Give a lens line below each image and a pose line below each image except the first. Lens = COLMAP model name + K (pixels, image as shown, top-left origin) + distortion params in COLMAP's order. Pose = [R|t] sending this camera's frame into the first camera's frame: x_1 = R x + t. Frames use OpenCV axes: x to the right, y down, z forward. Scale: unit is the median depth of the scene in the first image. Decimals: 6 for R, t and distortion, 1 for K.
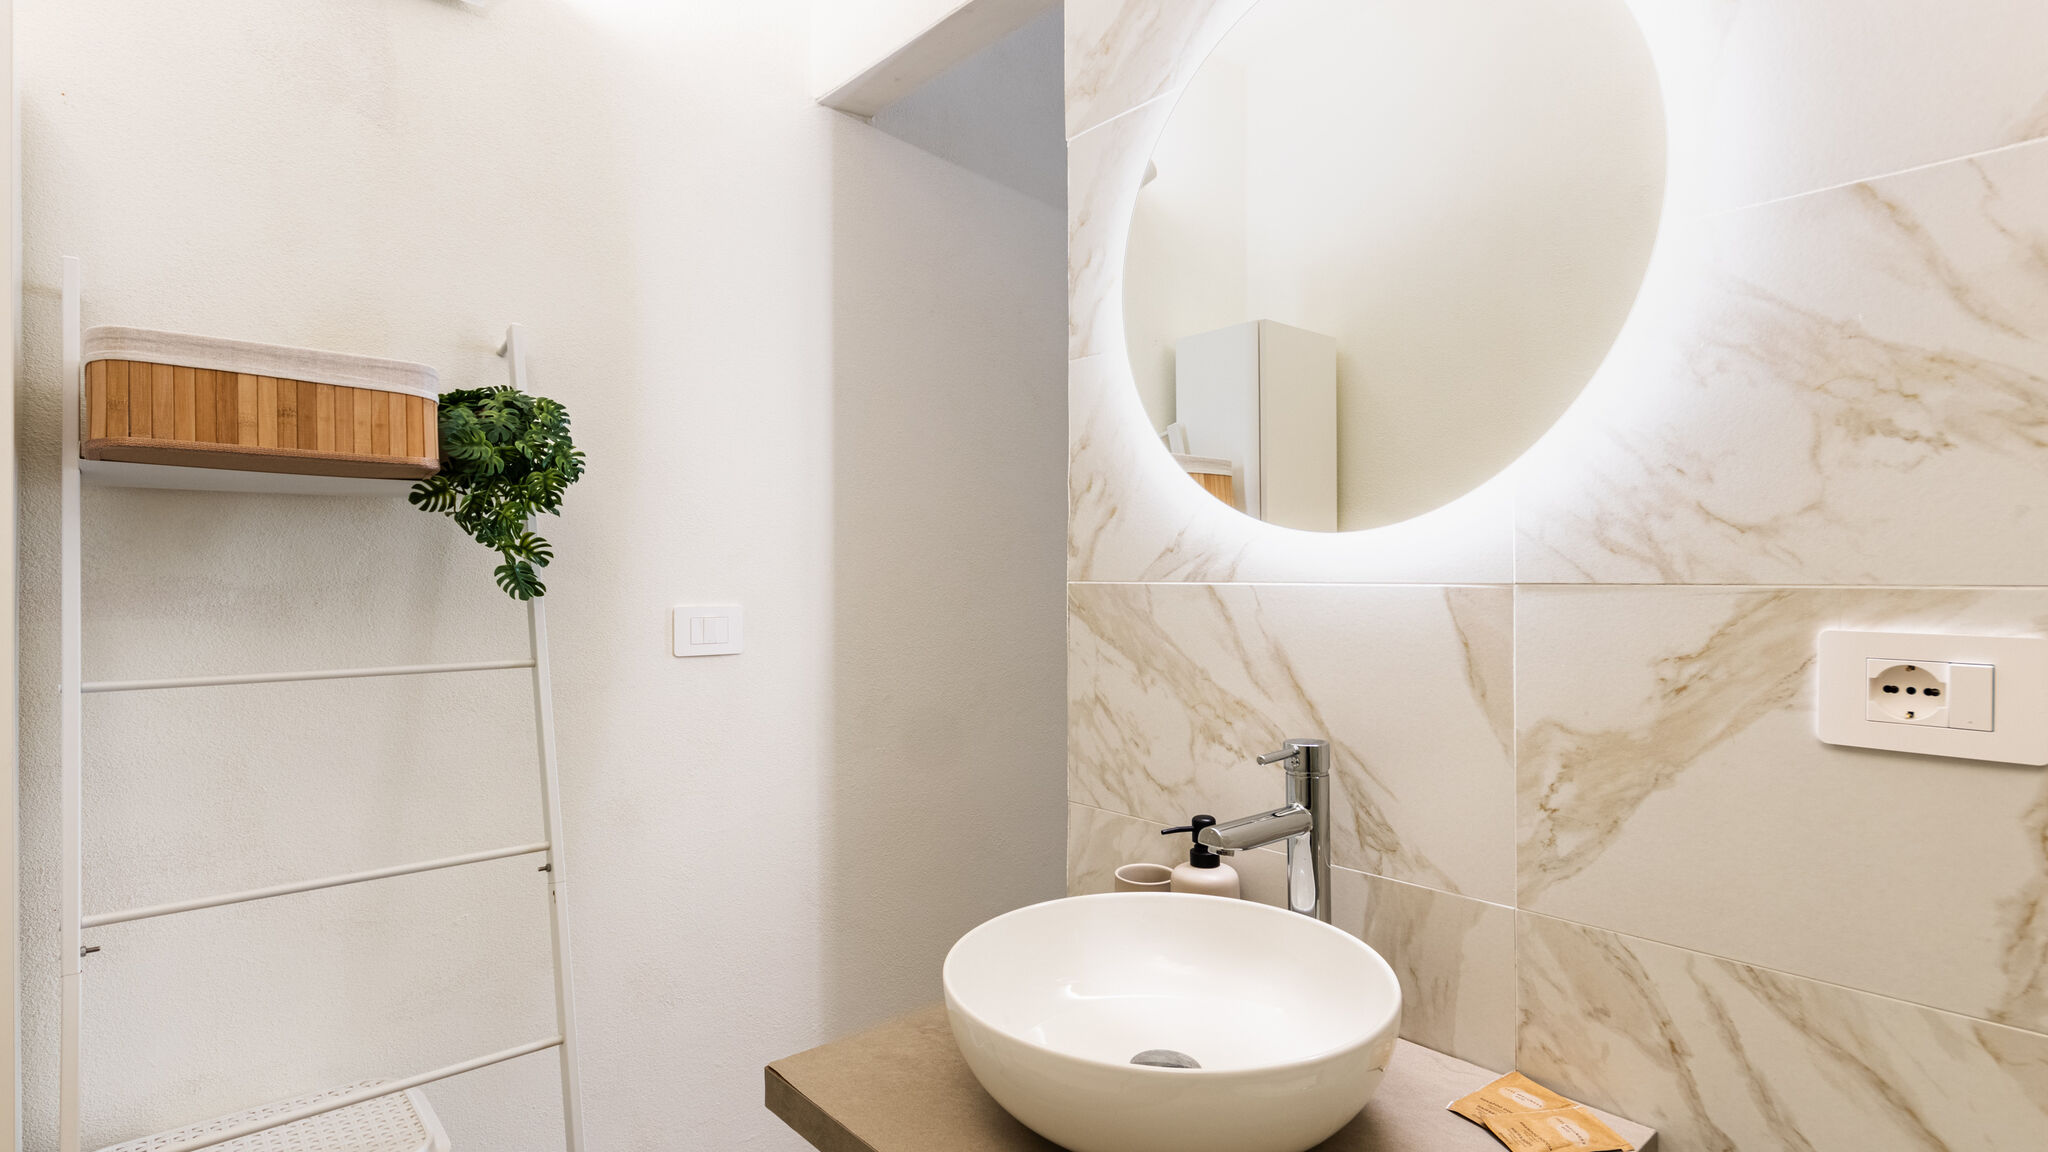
lens RADIAL K [[999.5, 0, 1017.6], [0, 999.5, 652.2], [0, 0, 1]] dist [-0.000536, -0.000502]
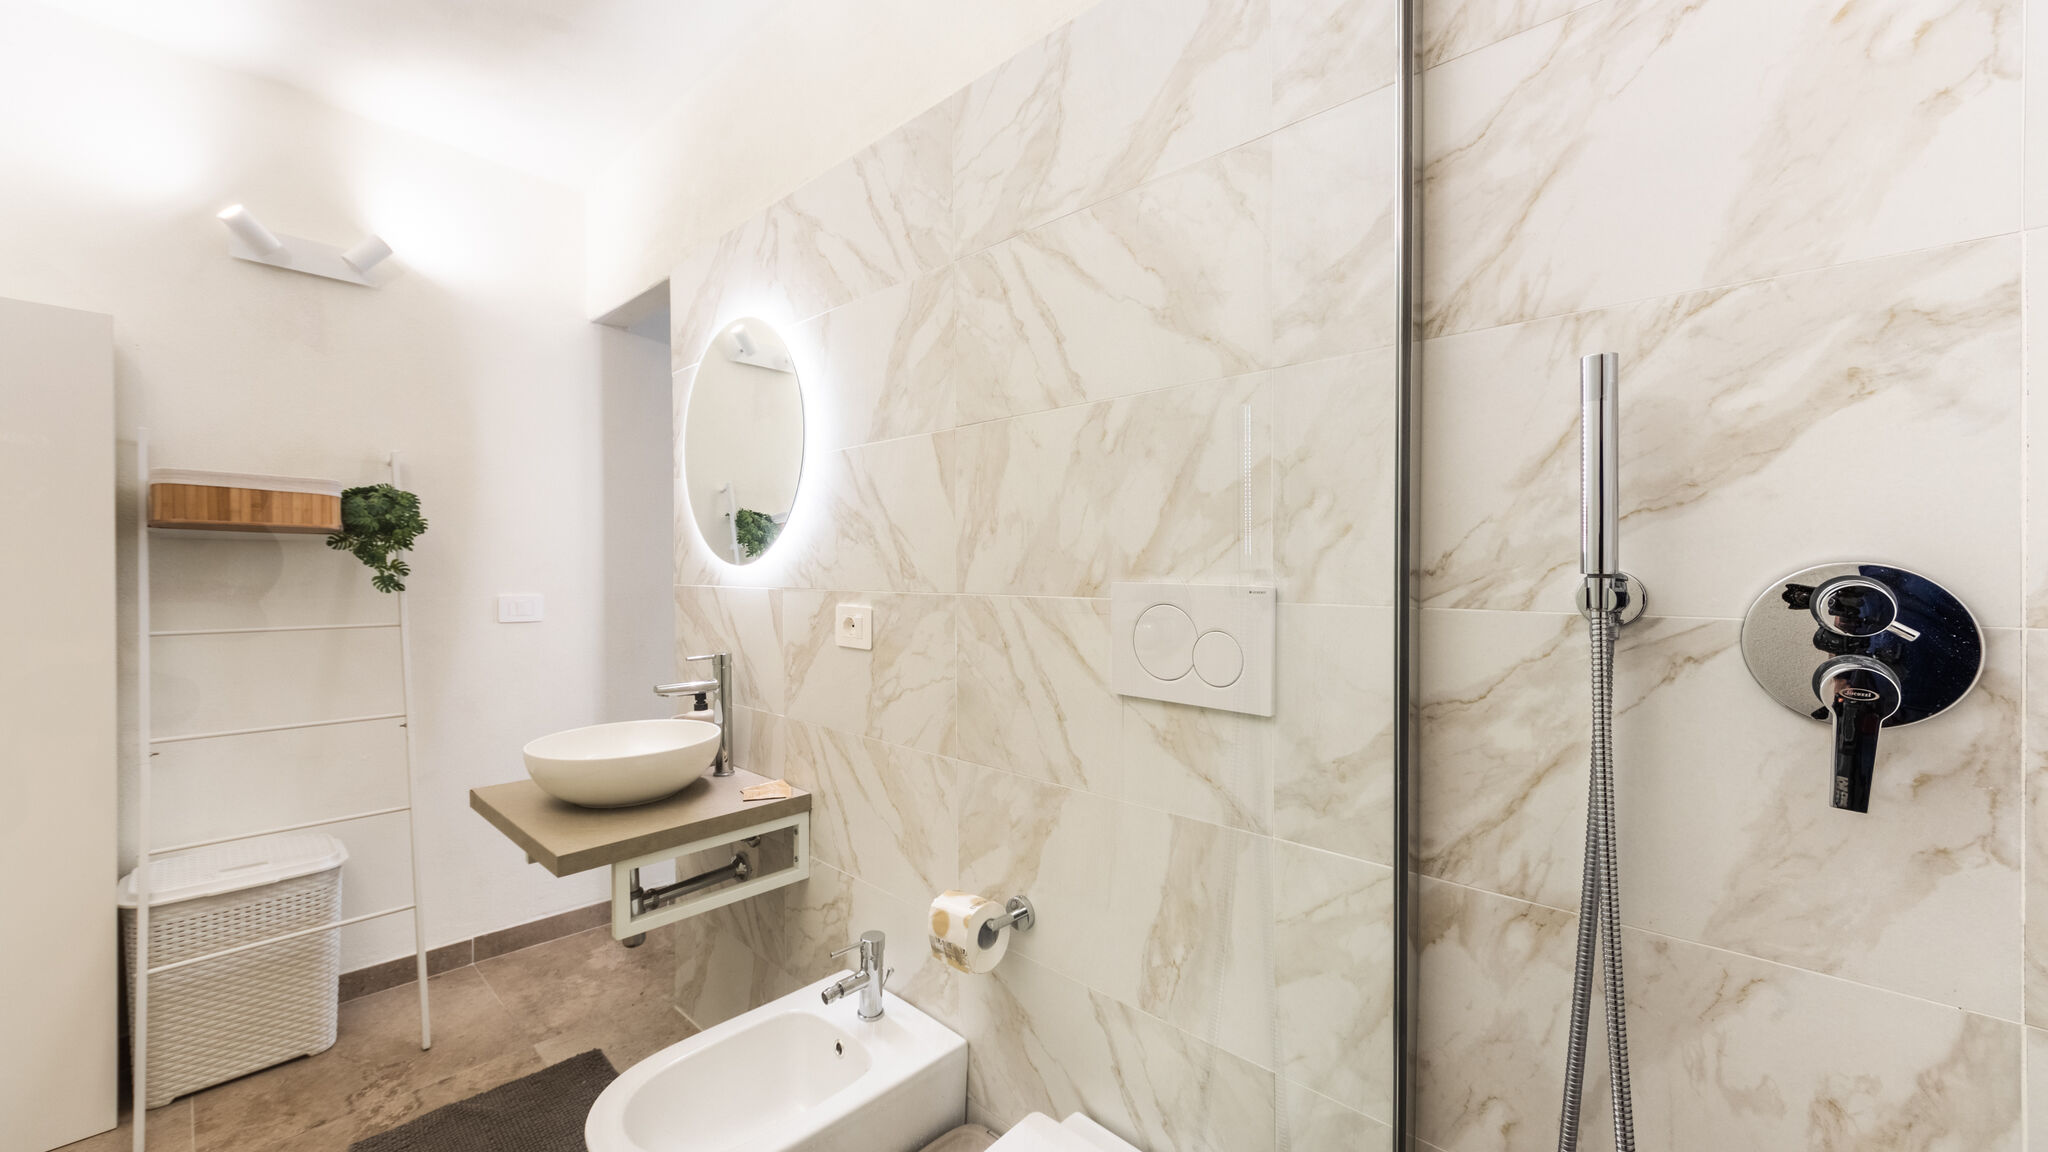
lens RADIAL K [[777.2, 0, 1031.0], [0, 777.2, 625.8], [0, 0, 1]] dist [0.000726, -0.000005]
pose [[0.994894, -0.004674, 0.100820, 0.708591], [0.004856, 0.999987, -0.001557, 0.025925], [-0.100811, 0.002038, 0.994903, -0.777050]]
